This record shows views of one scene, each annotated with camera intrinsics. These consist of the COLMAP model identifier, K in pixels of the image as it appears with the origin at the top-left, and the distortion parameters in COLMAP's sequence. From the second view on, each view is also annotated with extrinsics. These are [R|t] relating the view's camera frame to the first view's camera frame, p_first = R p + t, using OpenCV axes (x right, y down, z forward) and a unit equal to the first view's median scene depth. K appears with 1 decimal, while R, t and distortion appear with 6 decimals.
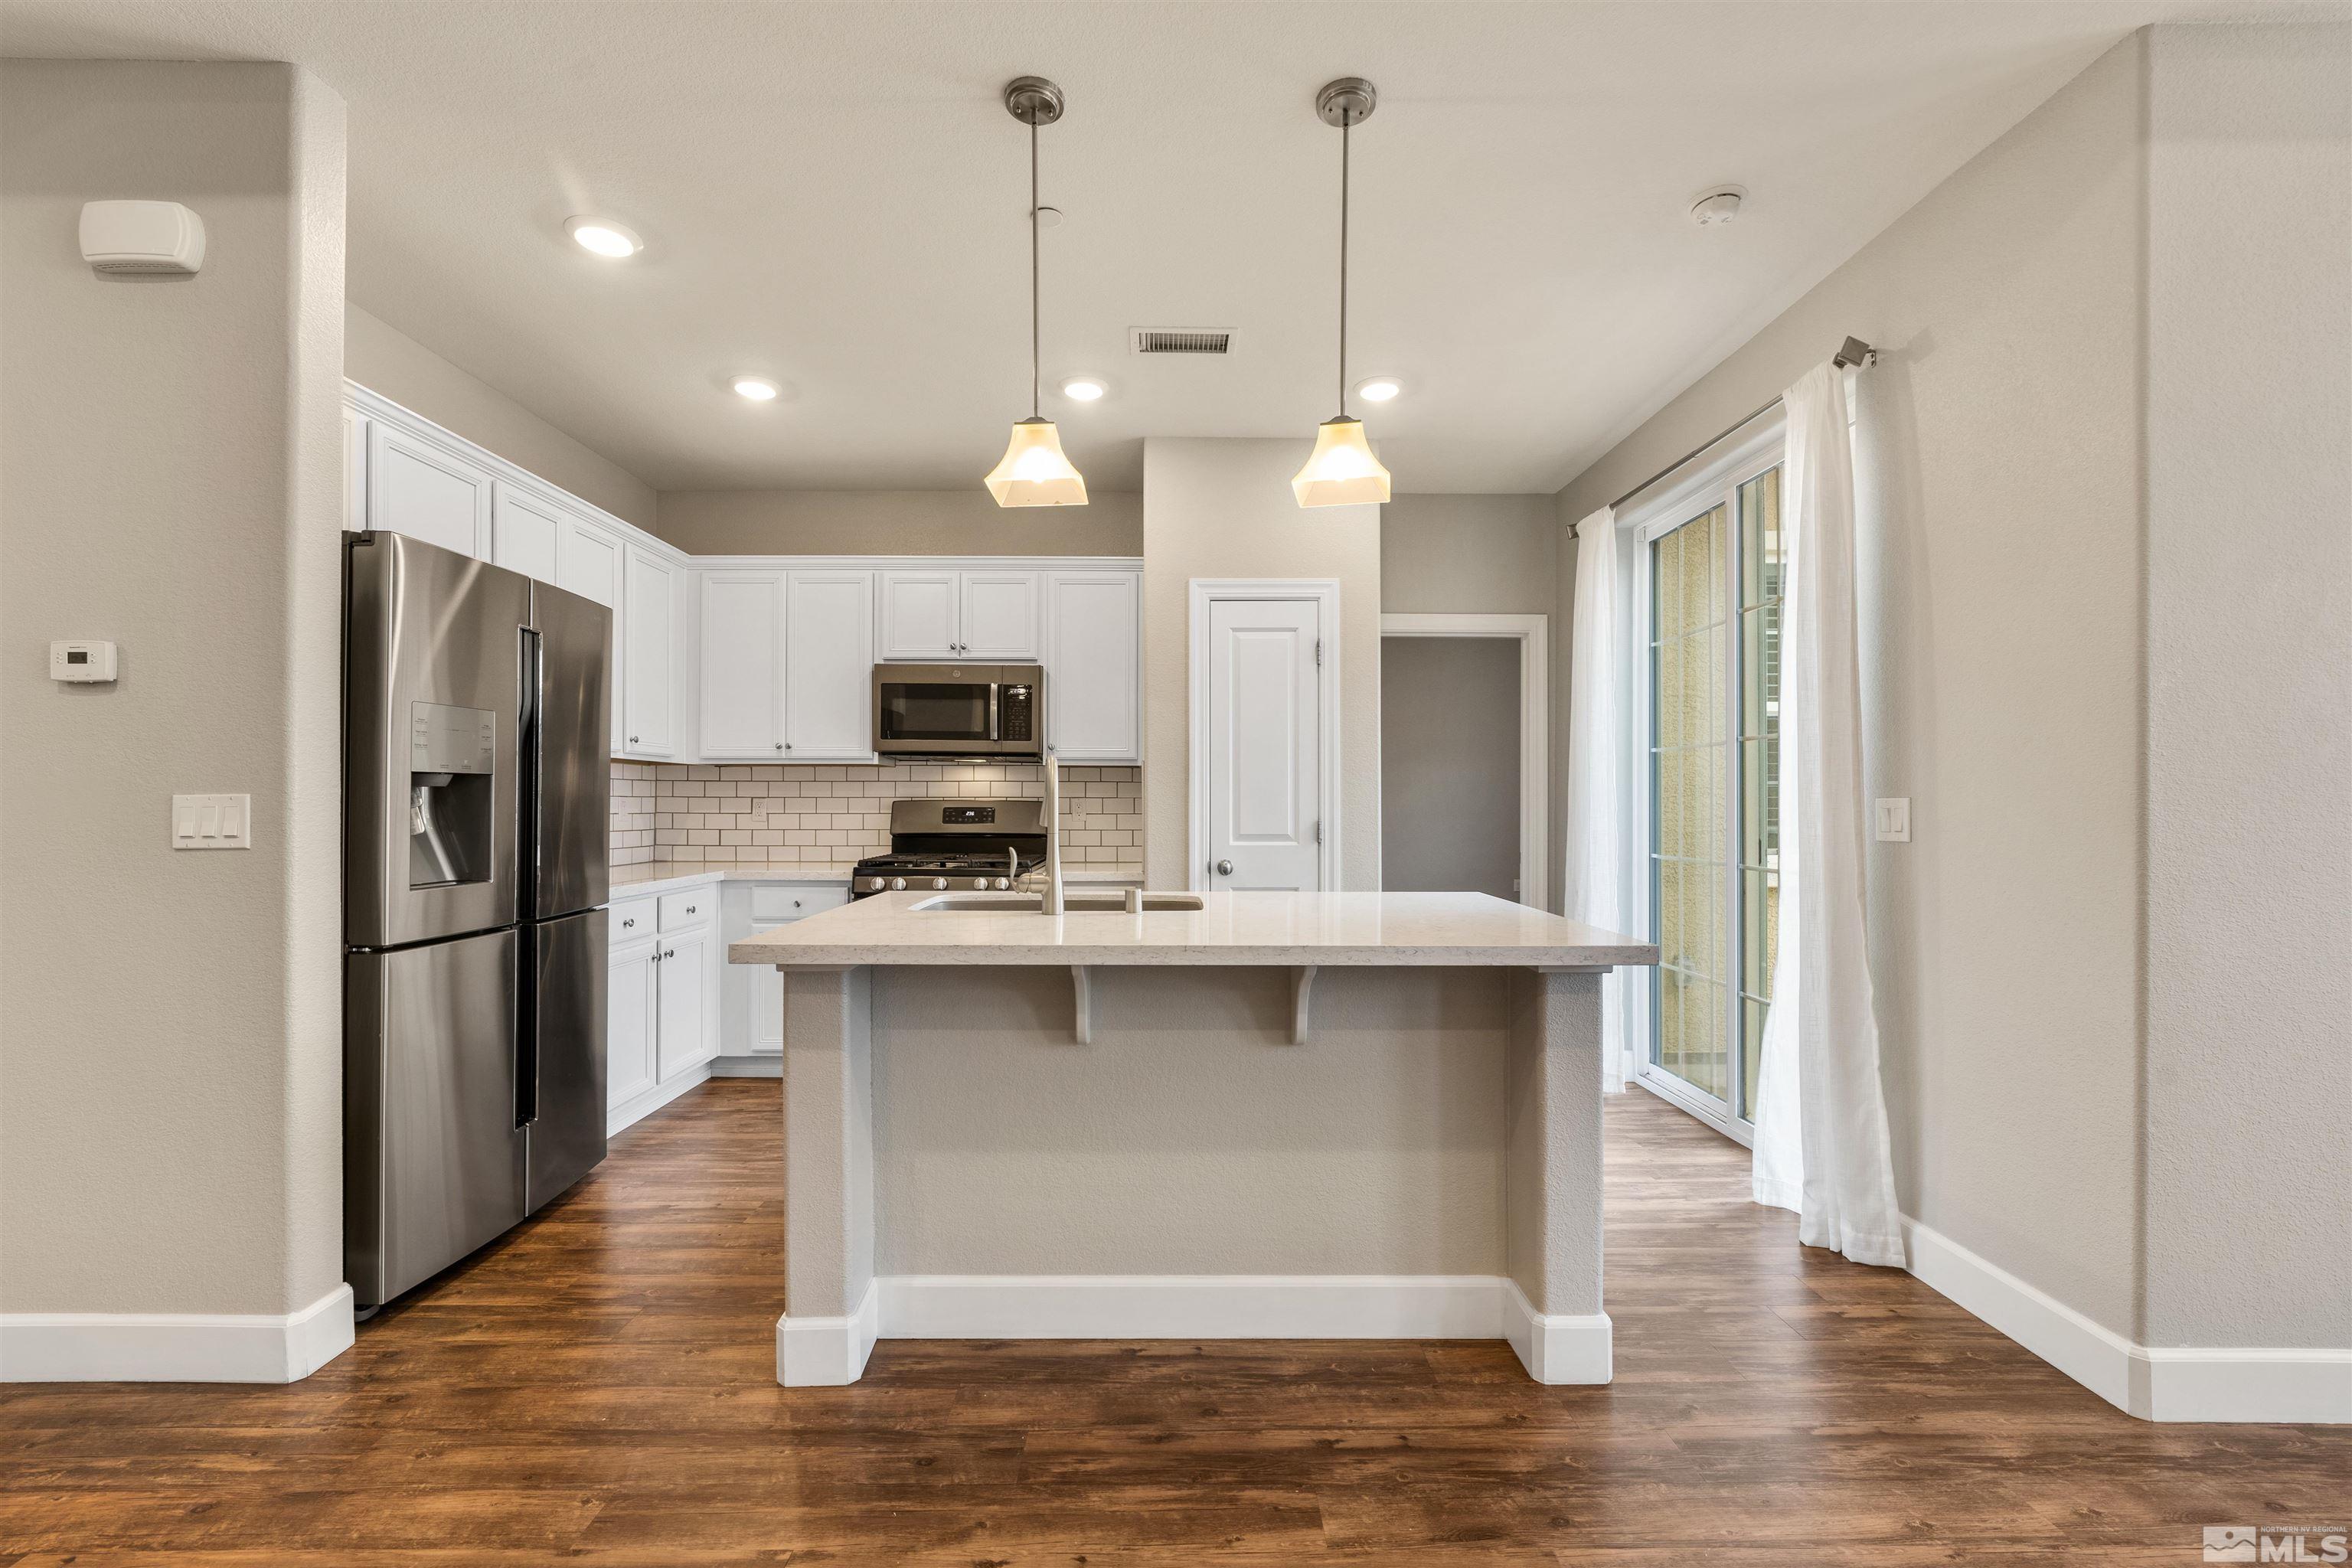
lens RADIAL K [[966.2, 0, 1170.8], [0, 966.2, 797.8], [0, 0, 1]] dist [-0.013459, 0.003920]
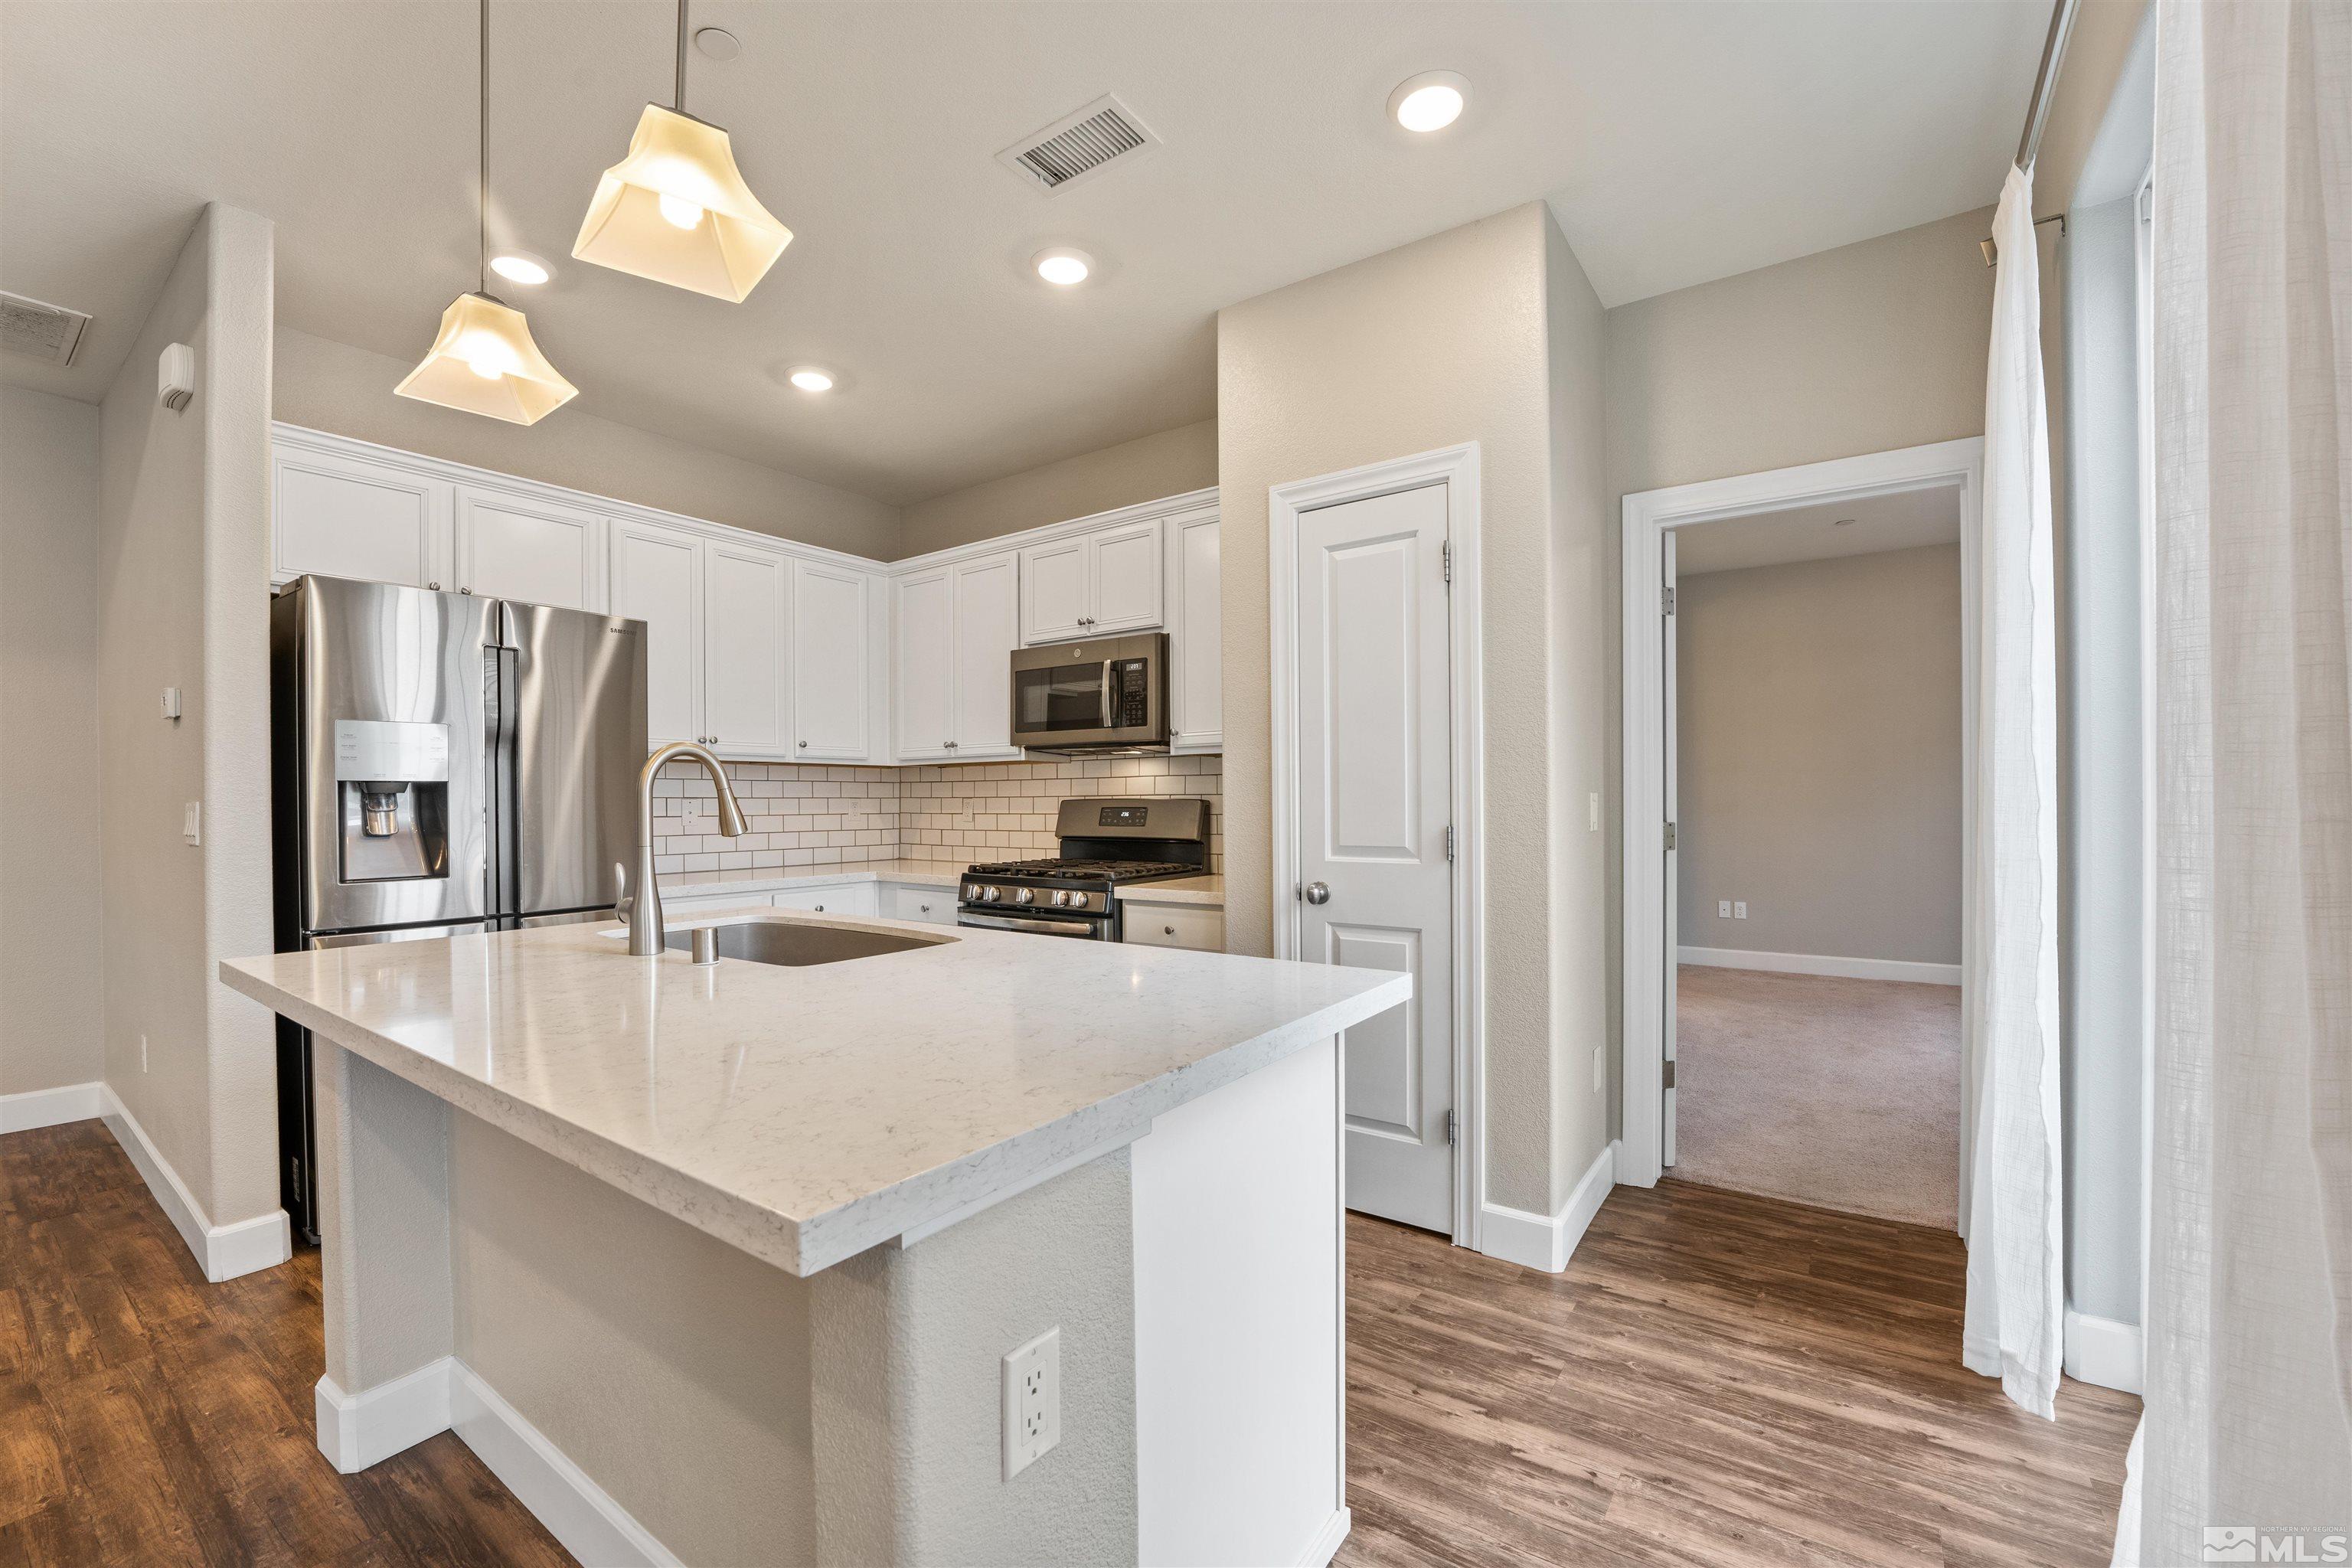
lens RADIAL K [[966.2, 0, 1154.0], [0, 966.2, 803.6], [0, 0, 1]] dist [-0.013459, 0.003920]
pose [[0.798564, -0.005549, -0.601885, 0.379808], [0.011002, 0.999925, 0.005378, 0.002961], [0.601810, -0.010916, 0.798565, 0.373277]]
